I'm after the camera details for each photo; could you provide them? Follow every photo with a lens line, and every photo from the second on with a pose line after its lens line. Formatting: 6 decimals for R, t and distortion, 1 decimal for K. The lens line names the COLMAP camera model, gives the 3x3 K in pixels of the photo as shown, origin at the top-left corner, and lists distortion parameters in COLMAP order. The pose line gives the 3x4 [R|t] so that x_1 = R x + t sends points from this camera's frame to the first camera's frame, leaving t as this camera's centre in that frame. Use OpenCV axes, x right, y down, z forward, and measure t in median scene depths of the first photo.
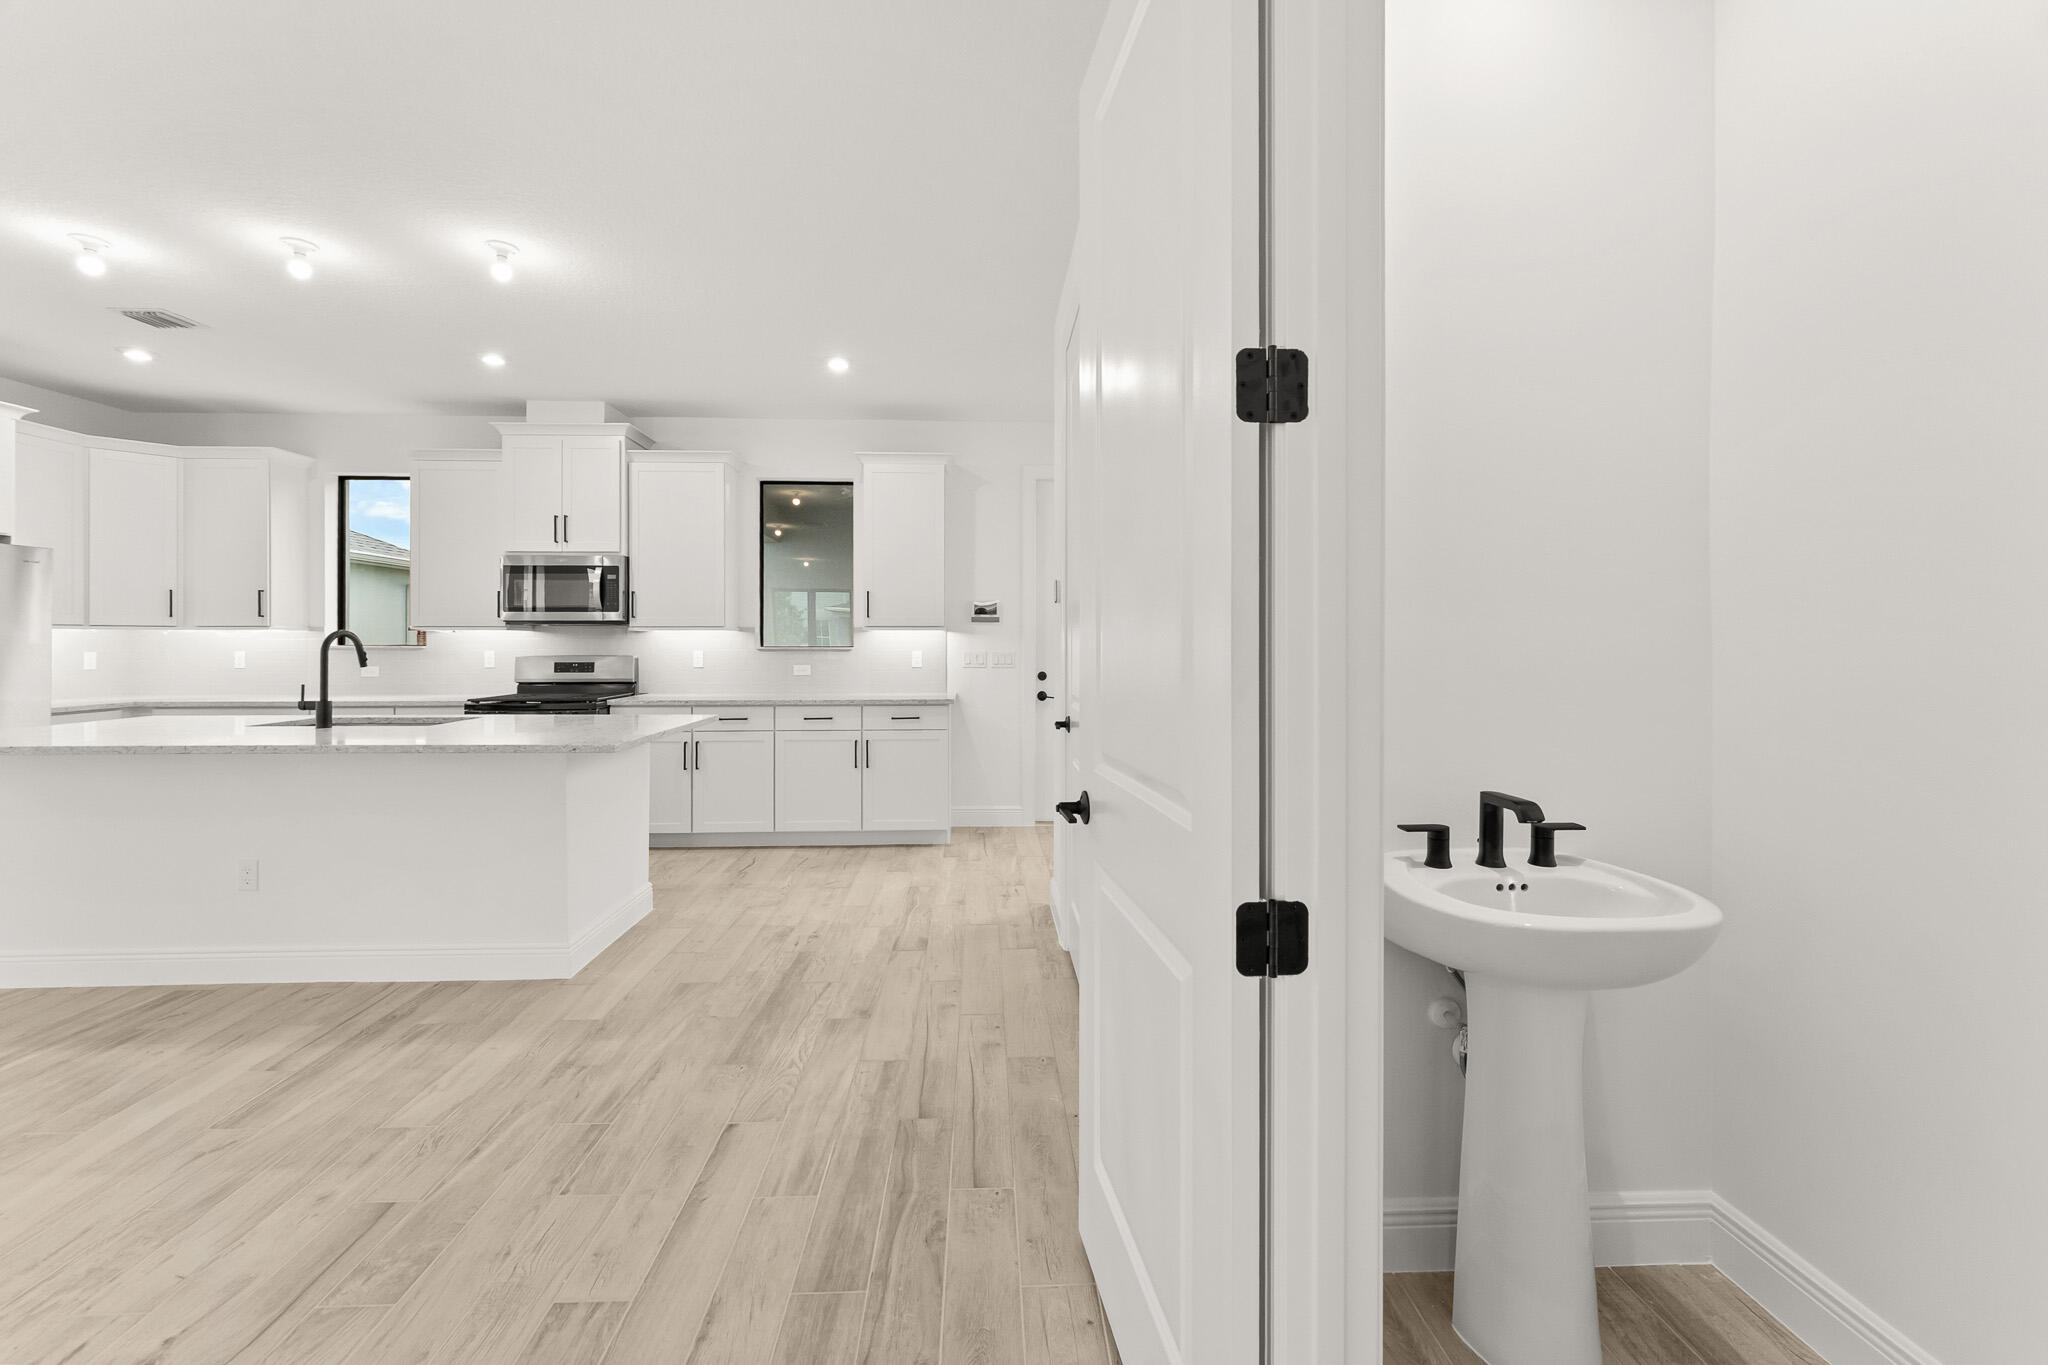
lens RADIAL K [[826.4, 0, 1010.1], [0, 826.4, 641.0], [0, 0, 1]] dist [-0.000466, -0.000040]
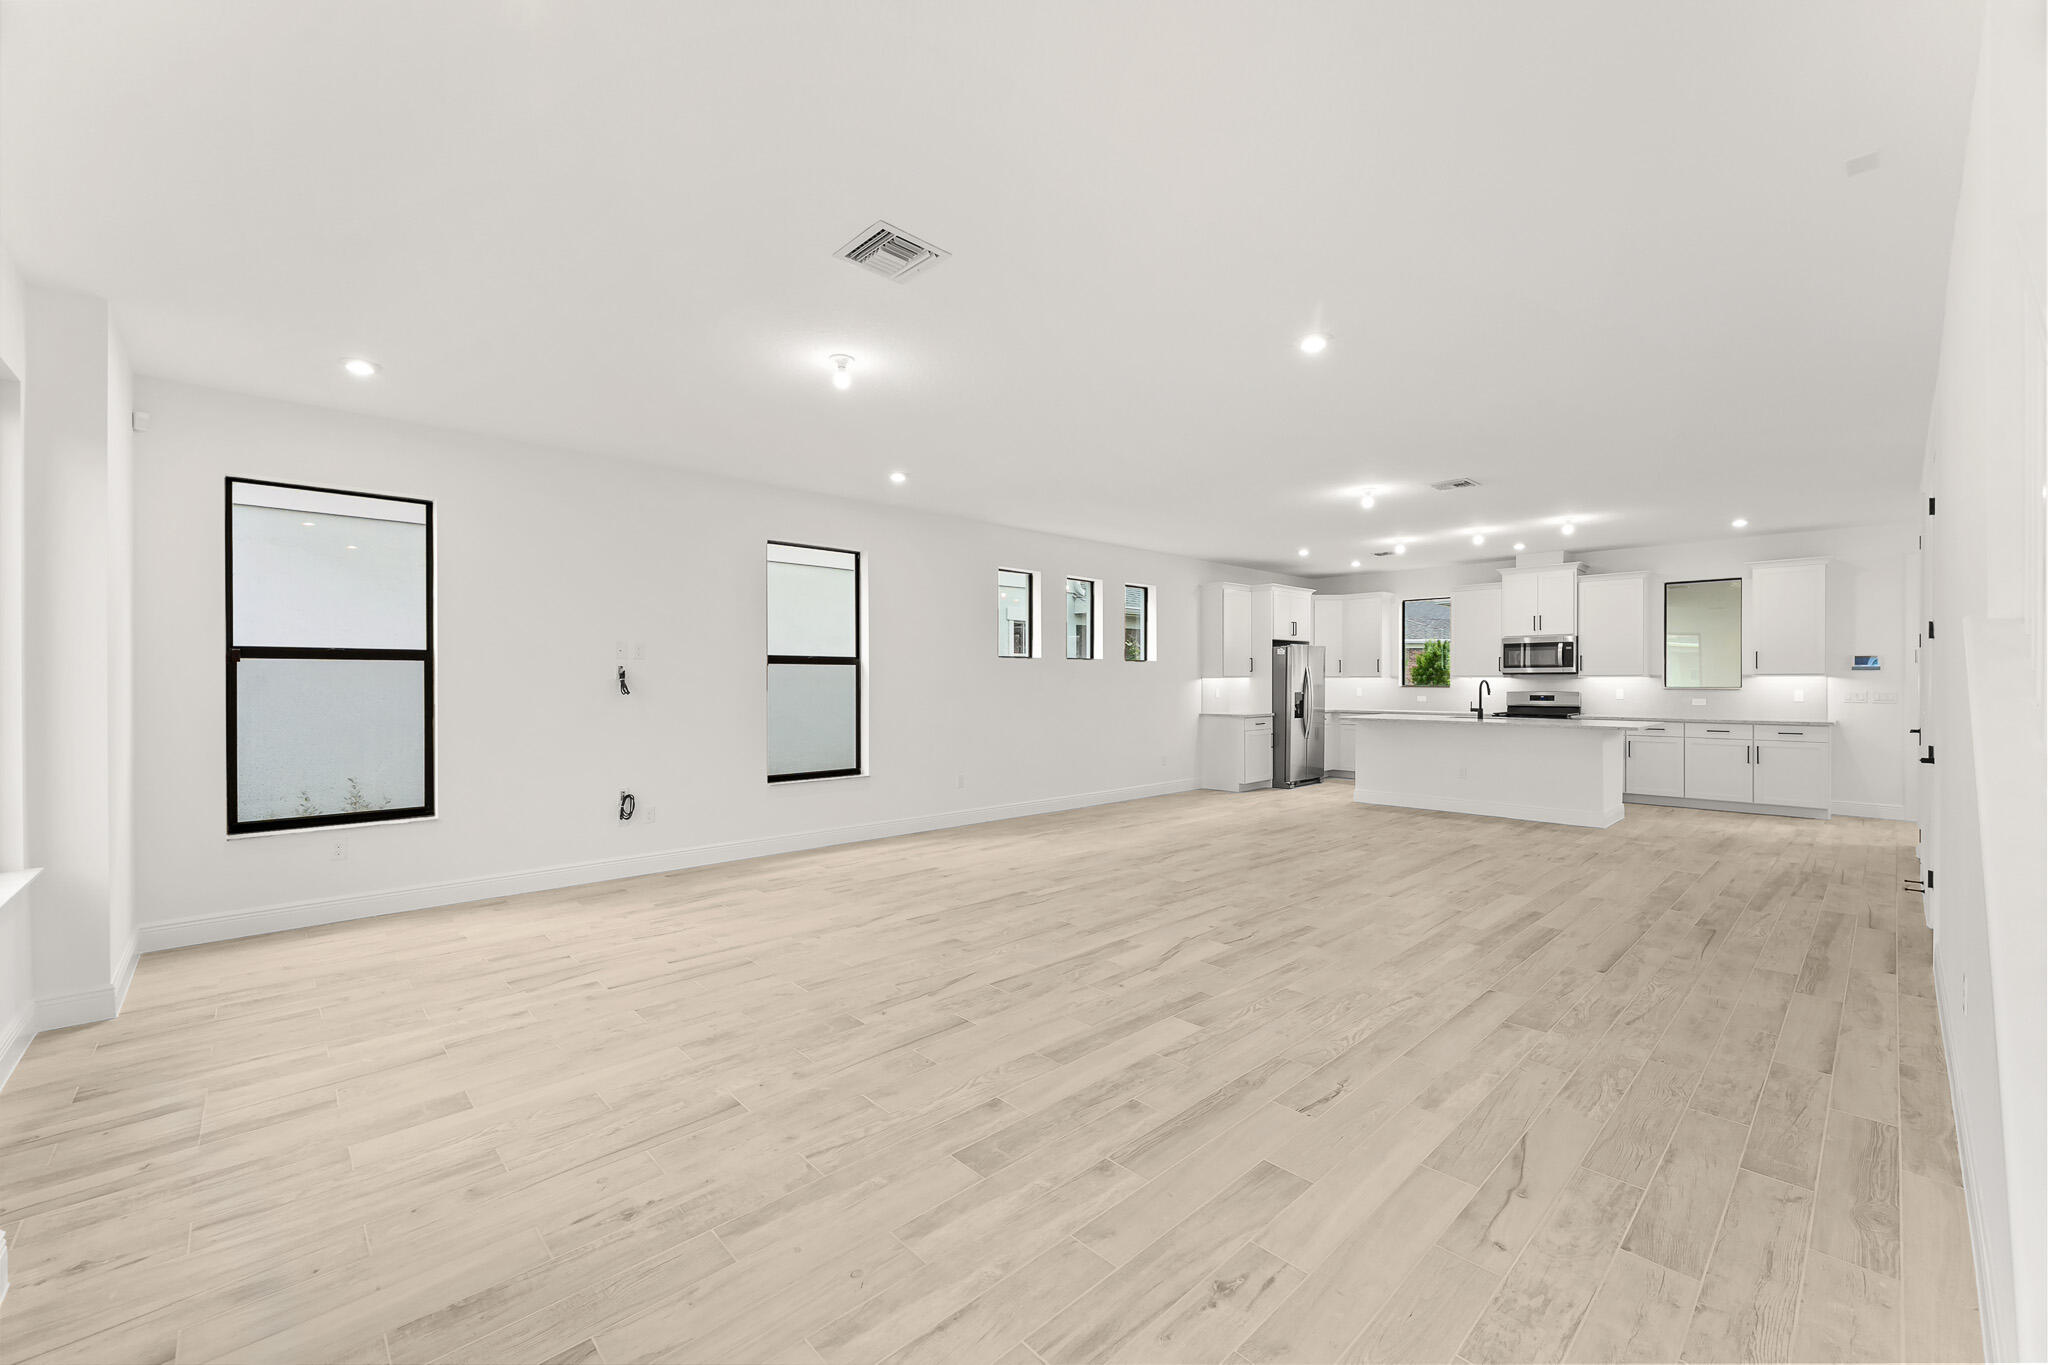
lens RADIAL K [[826.4, 0, 1019.6], [0, 826.4, 678.9], [0, 0, 1]] dist [-0.000466, -0.000040]
pose [[0.664451, -0.002609, -0.747327, 0.070587], [0.001366, 0.999996, -0.002277, -0.007579], [0.747331, 0.000492, 0.664452, -1.101769]]
